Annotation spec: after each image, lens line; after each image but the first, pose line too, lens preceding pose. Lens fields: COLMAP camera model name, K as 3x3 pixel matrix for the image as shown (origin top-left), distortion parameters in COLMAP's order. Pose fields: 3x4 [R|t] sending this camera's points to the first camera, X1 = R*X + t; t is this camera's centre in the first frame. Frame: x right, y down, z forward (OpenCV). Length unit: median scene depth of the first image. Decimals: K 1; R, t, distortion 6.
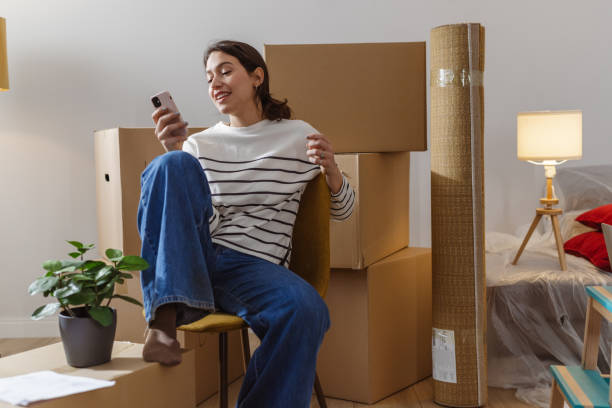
lens RADIAL K [[1096.2, 0, 305.9], [0, 1096.2, 221.8], [0, 0, 1]] dist [0.016144, 0.164241]
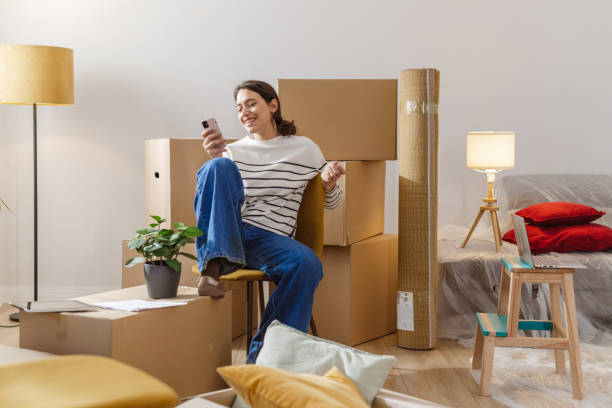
lens RADIAL K [[1096.2, 0, 305.9], [0, 1096.2, 221.8], [0, 0, 1]] dist [0.016144, 0.164241]
pose [[0.999737, 0.021259, 0.008588, -0.011577], [-0.021223, 0.999766, -0.004203, 0.020161], [-0.008676, 0.004019, 0.999954, -0.367683]]
